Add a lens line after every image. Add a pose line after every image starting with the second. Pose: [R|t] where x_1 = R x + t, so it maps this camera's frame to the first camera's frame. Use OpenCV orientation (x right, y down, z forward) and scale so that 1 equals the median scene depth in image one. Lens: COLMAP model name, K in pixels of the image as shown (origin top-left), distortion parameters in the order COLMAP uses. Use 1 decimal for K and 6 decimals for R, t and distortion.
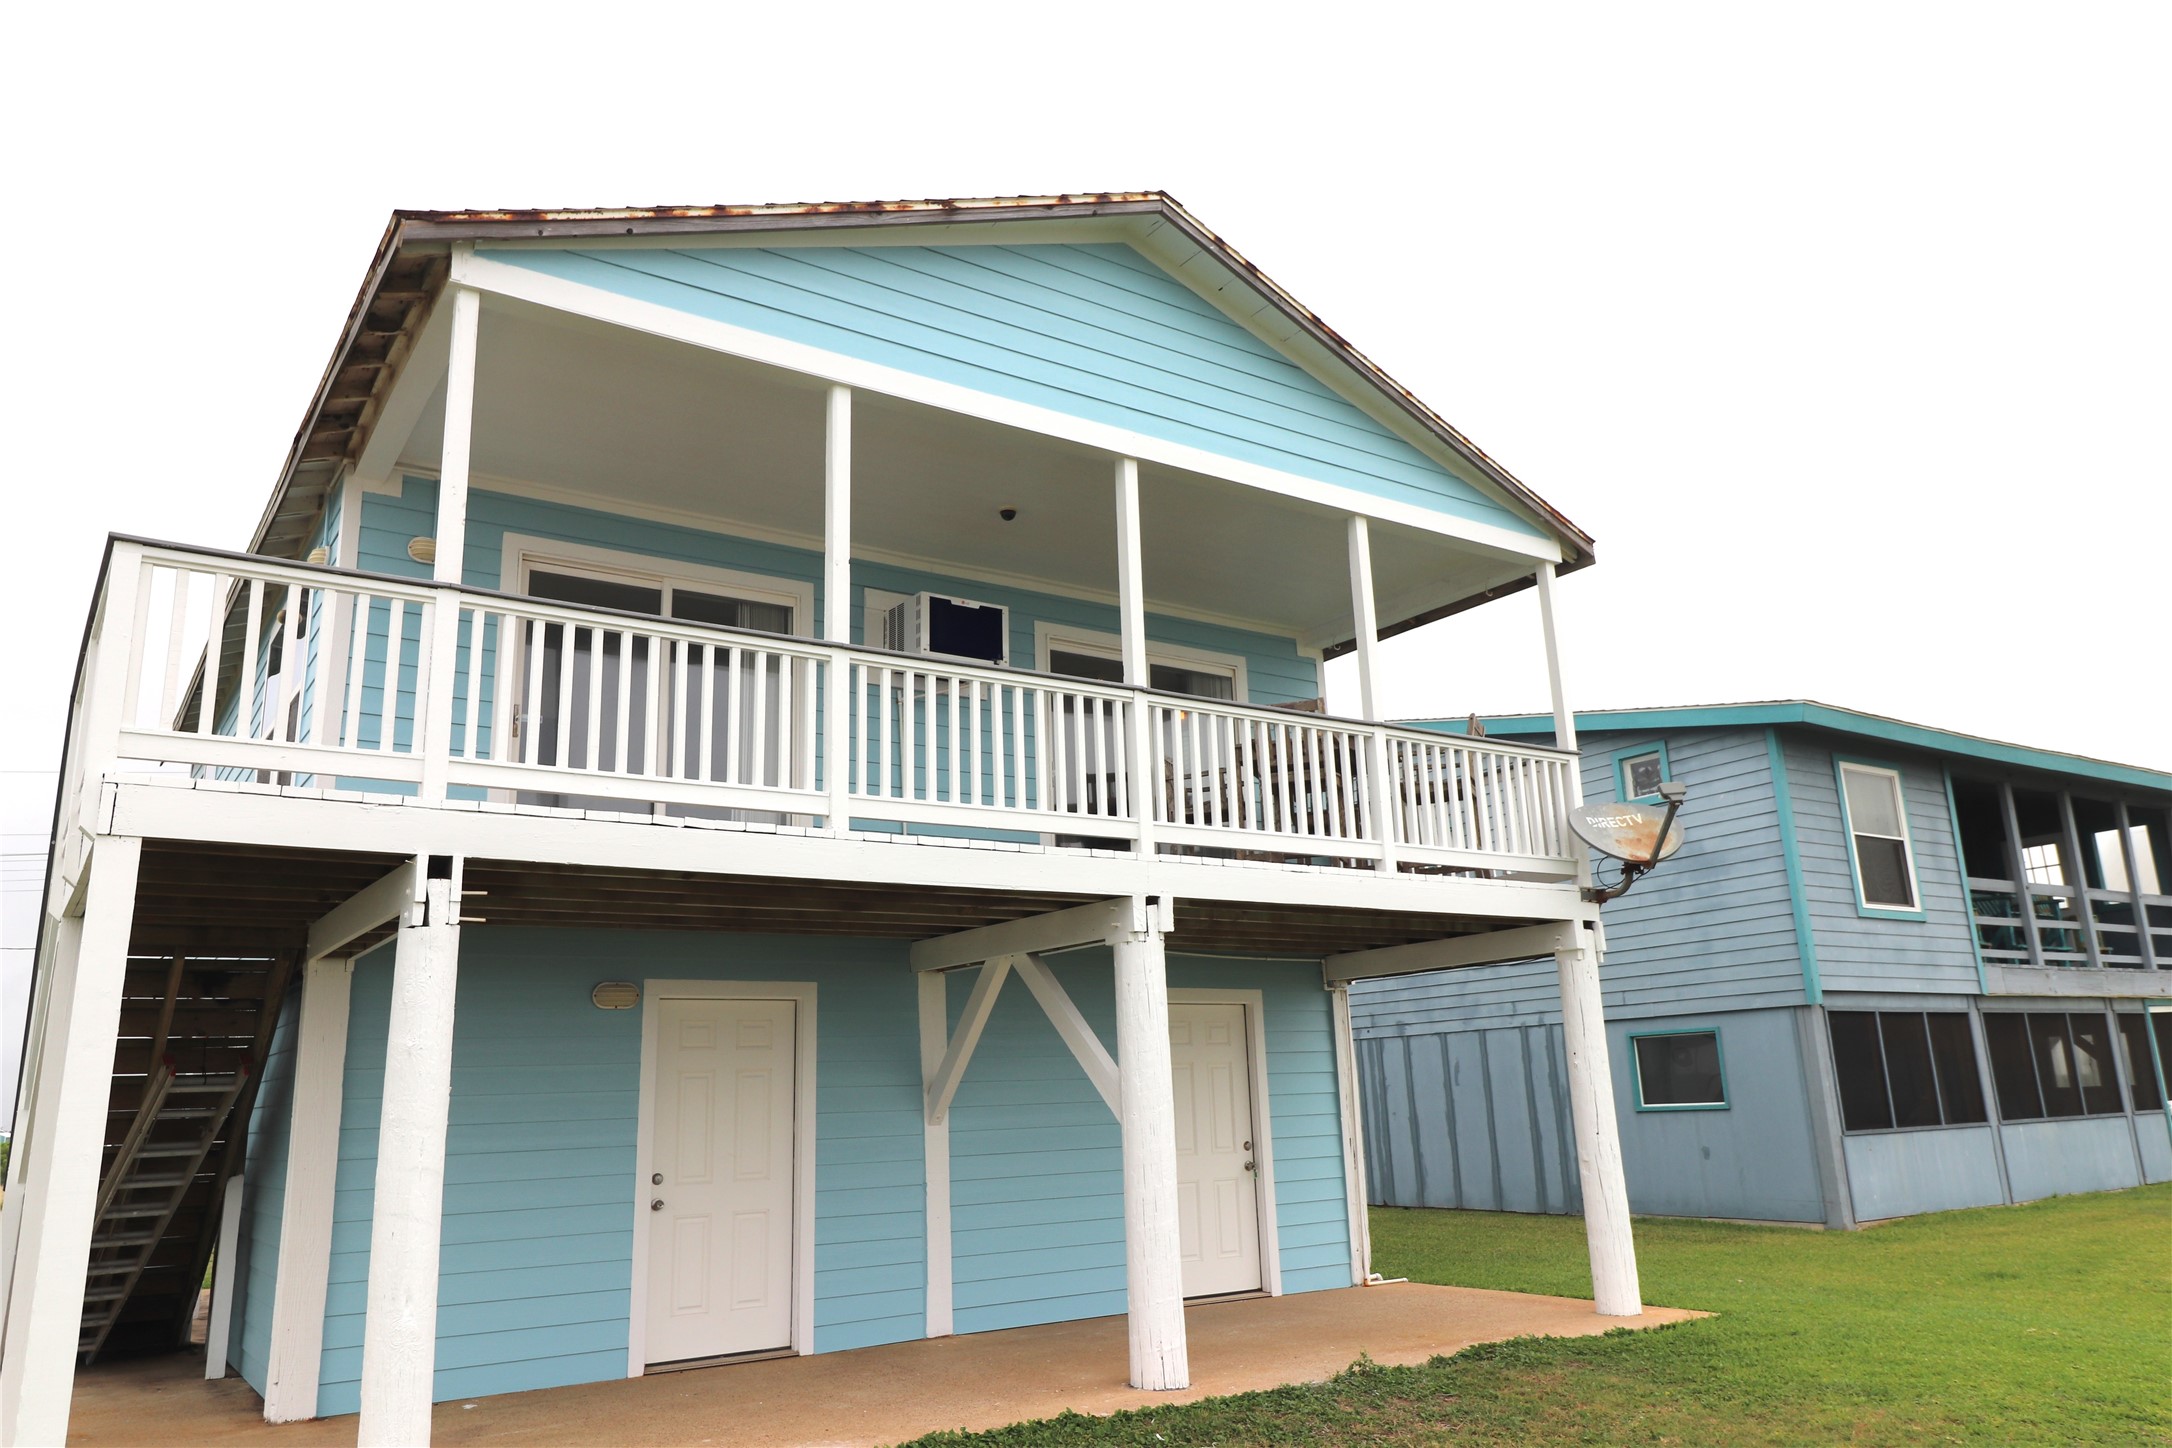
lens RADIAL K [[1536.7, 0, 1087.4], [0, 1536.7, 711.2], [0, 0, 1]] dist [0.003301, 0.000045]
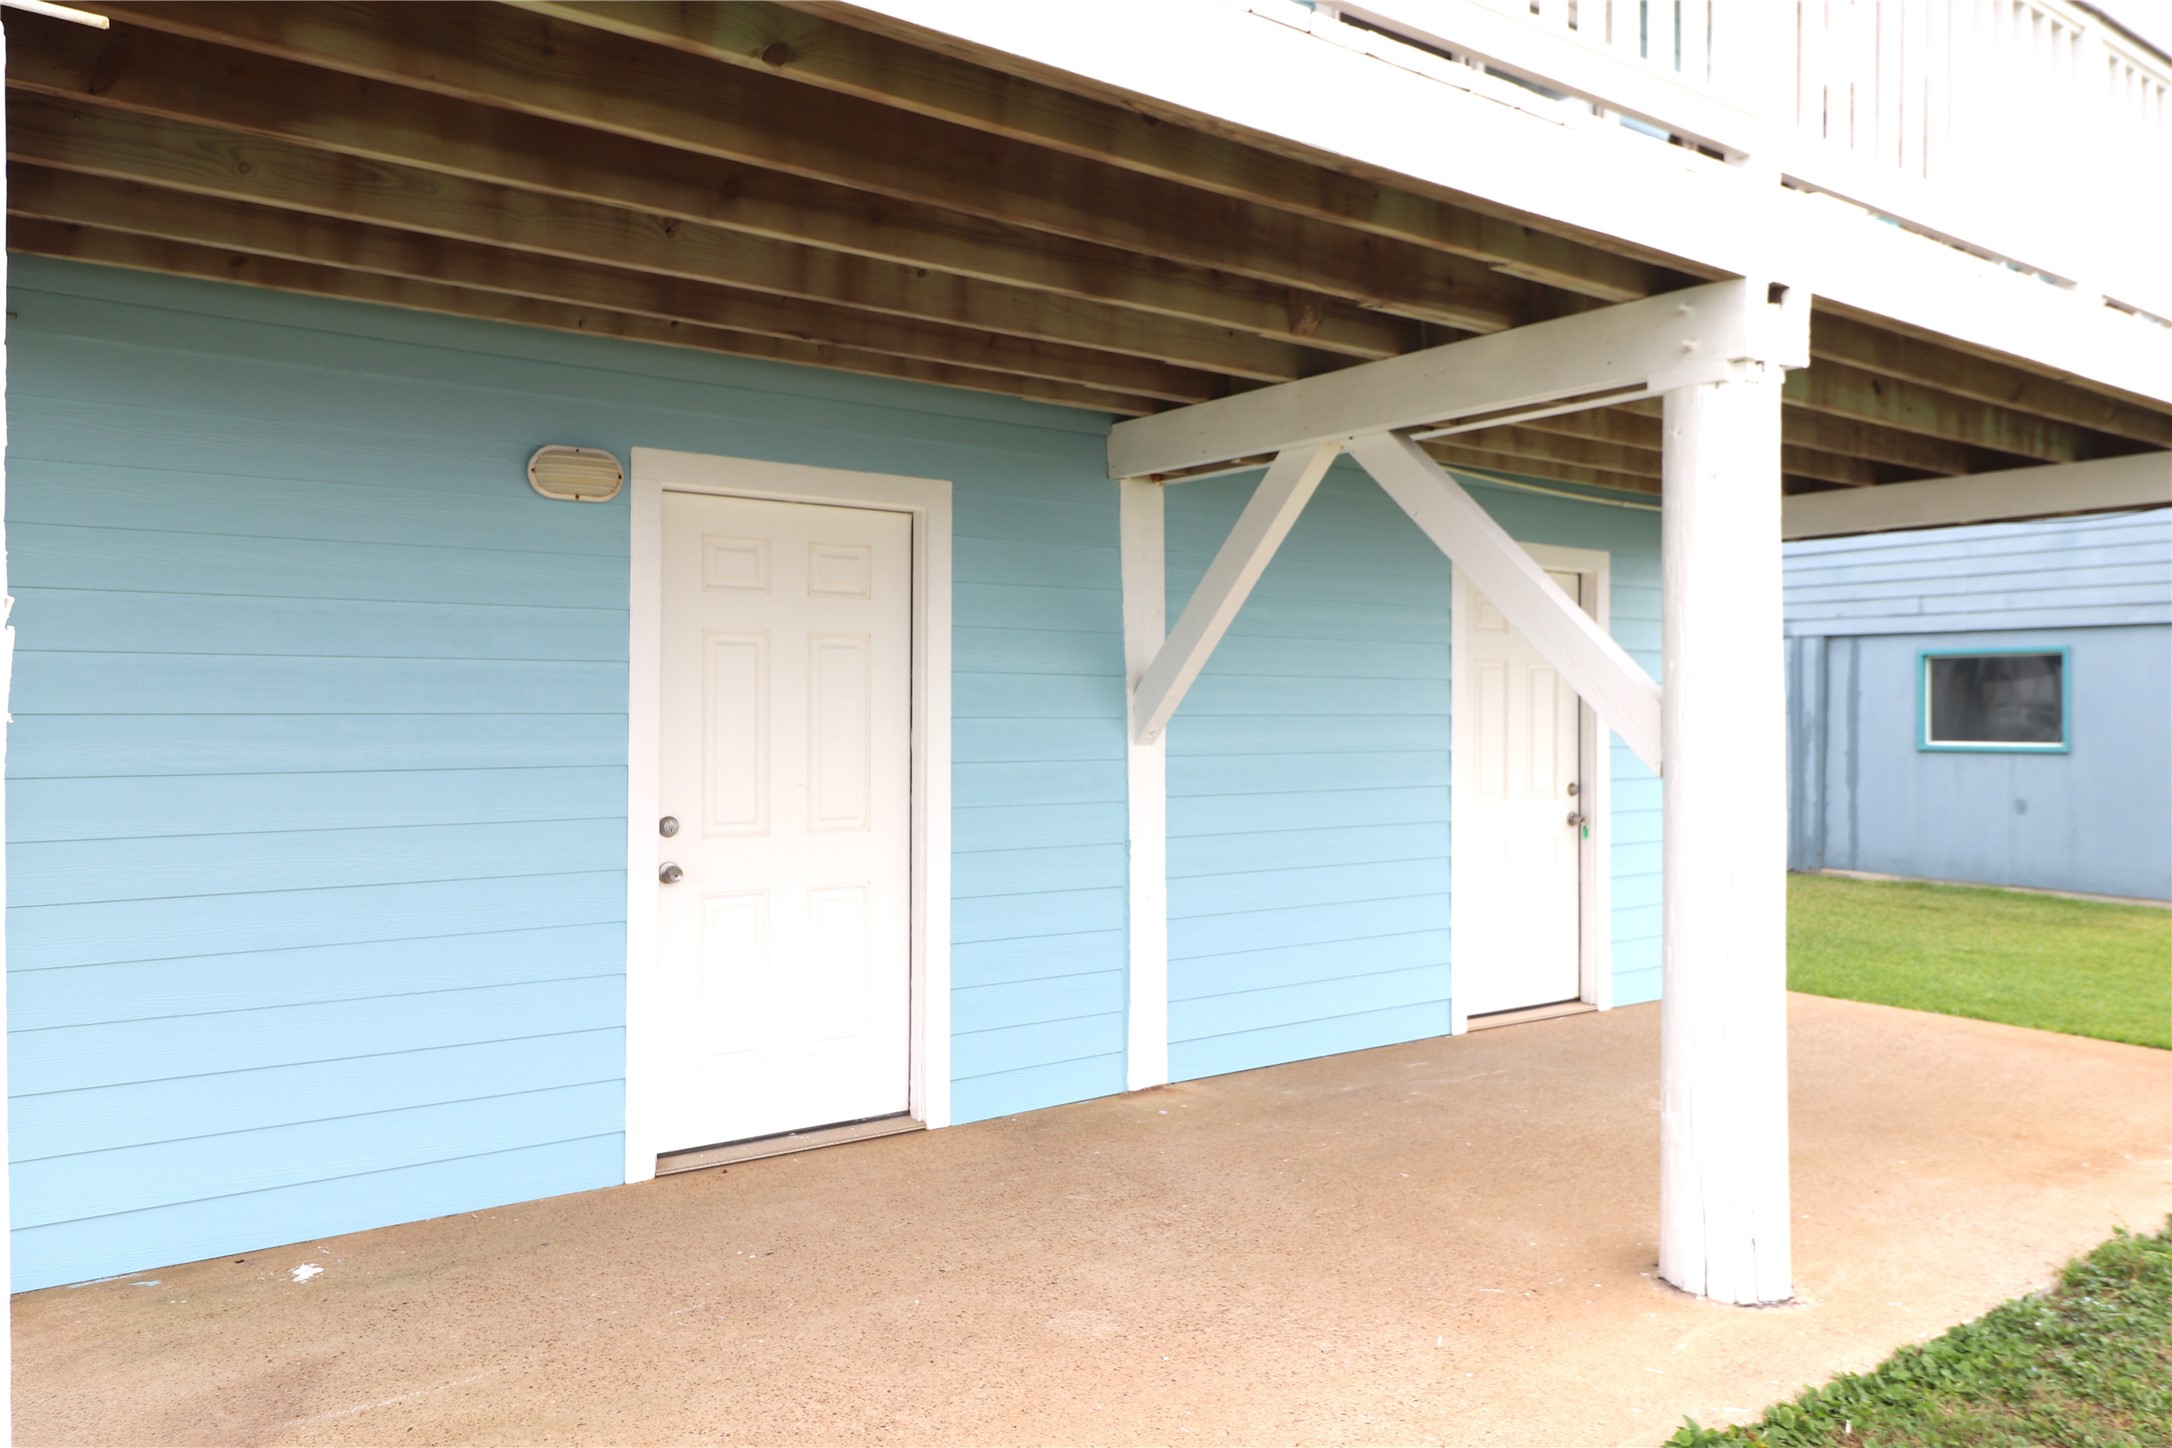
lens RADIAL K [[1536.7, 0, 1092.9], [0, 1536.7, 715.1], [0, 0, 1]] dist [0.003301, 0.000045]
pose [[0.998657, 0.039699, 0.033294, -0.142766], [-0.046811, 0.966760, 0.251365, 0.118991], [-0.022208, -0.252586, 0.967320, 0.461879]]
